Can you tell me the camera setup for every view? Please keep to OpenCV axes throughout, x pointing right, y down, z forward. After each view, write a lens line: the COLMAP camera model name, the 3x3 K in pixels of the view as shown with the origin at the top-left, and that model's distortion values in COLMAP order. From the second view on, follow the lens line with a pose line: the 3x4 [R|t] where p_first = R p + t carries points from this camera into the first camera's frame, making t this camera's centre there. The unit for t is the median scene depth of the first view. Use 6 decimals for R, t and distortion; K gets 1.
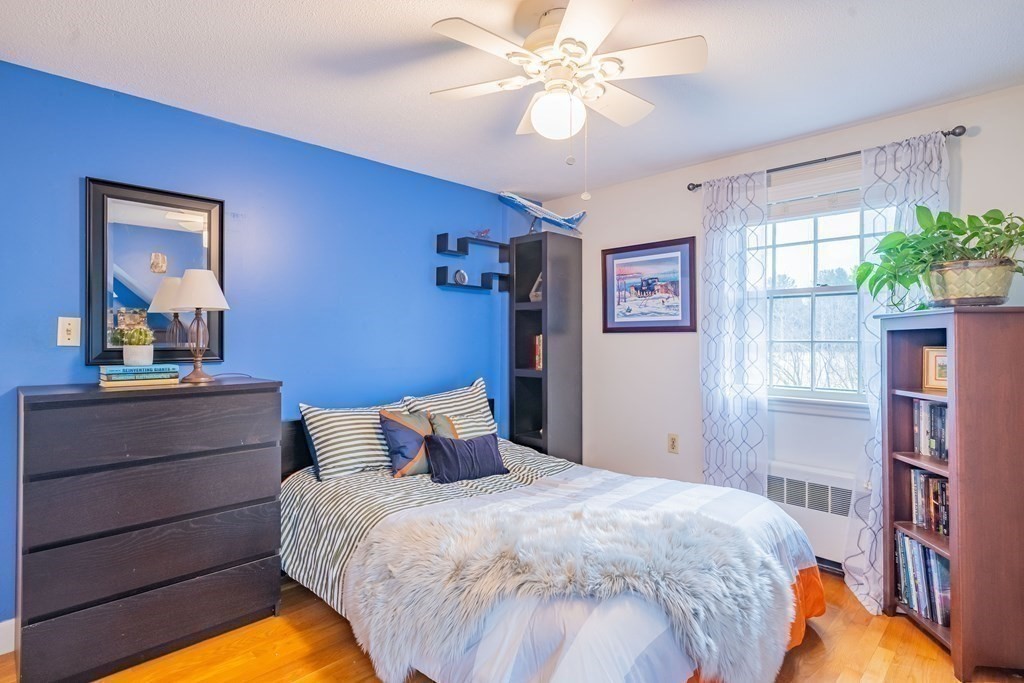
lens RADIAL K [[519.9, 0, 514.4], [0, 519.9, 337.0], [0, 0, 1]] dist [0.002986, 0.000396]
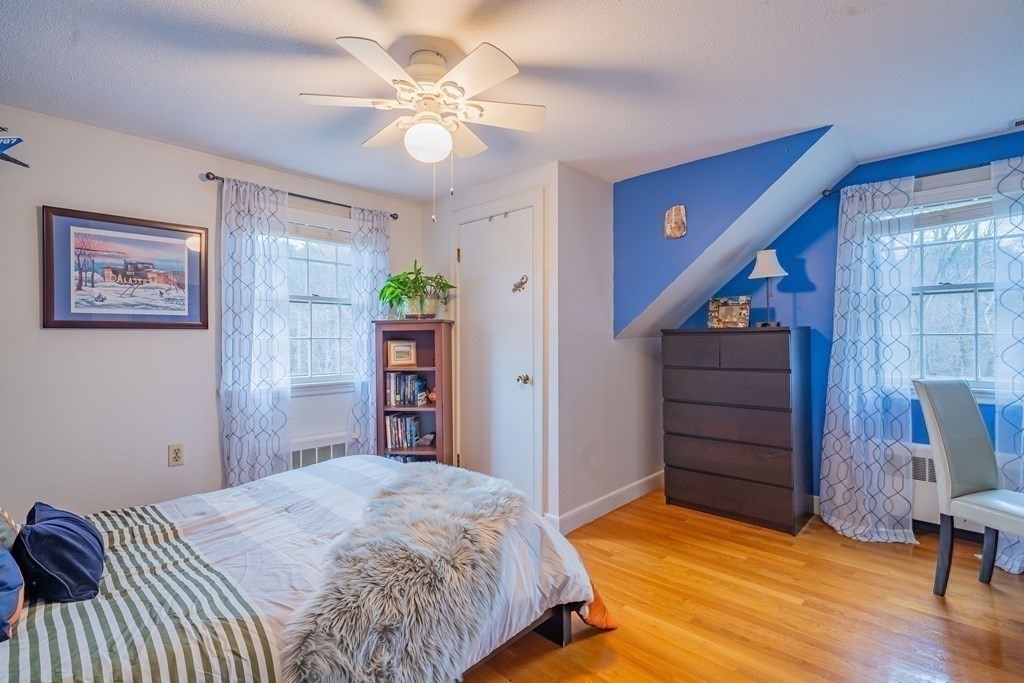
lens RADIAL K [[471.3, 0, 514.7], [0, 471.3, 340.3], [0, 0, 1]] dist [0.004595, 0.000915]
pose [[-0.015089, -0.005460, 0.999871, -0.498215], [0.002292, 0.999982, 0.005495, 0.006625], [-0.999884, 0.002375, -0.015076, 0.430614]]
